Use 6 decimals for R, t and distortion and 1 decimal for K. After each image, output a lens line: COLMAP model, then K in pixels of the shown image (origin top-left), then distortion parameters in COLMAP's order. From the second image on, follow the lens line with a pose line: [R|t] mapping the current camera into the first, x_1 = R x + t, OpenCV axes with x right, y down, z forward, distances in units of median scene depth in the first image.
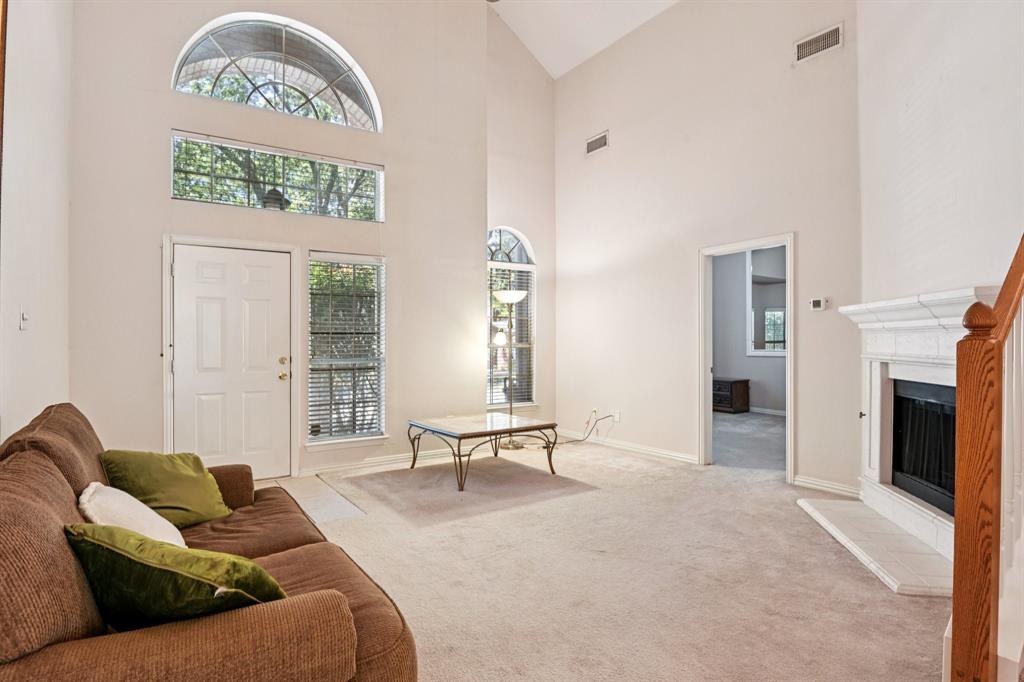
lens RADIAL K [[544.6, 0, 514.5], [0, 544.6, 344.0], [0, 0, 1]] dist [-0.020207, -0.002812]
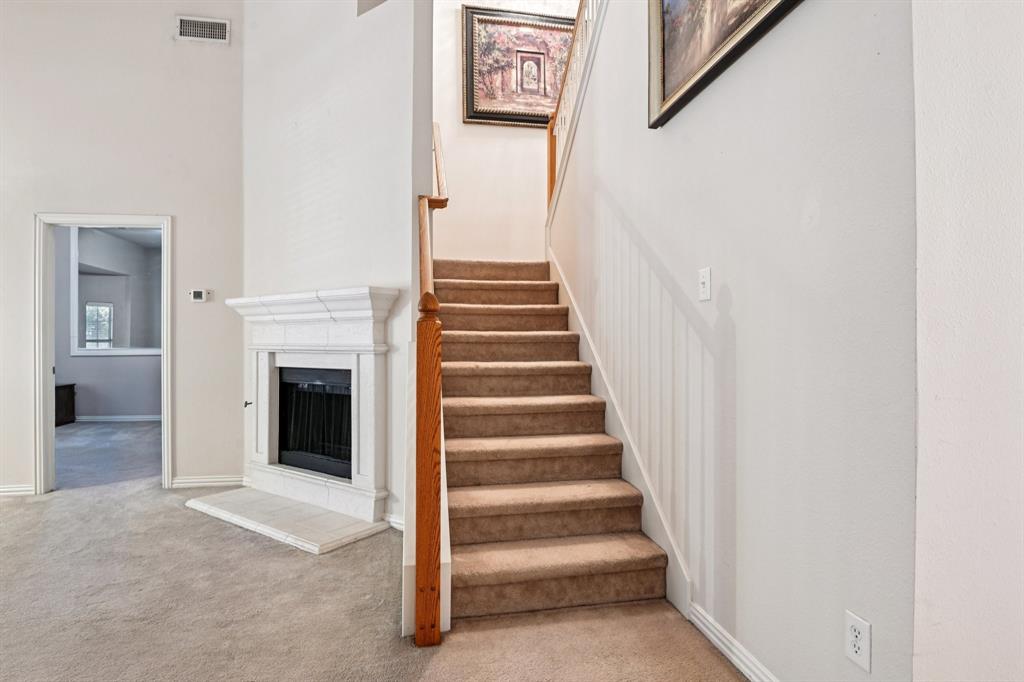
lens RADIAL K [[525.9, 0, 509.9], [0, 525.9, 339.3], [0, 0, 1]] dist [-0.008950, -0.002130]
pose [[0.405336, 0.007031, 0.914141, -0.090926], [0.005024, 0.999938, -0.009919, 0.021748], [-0.914154, 0.008614, 0.405275, 0.137841]]
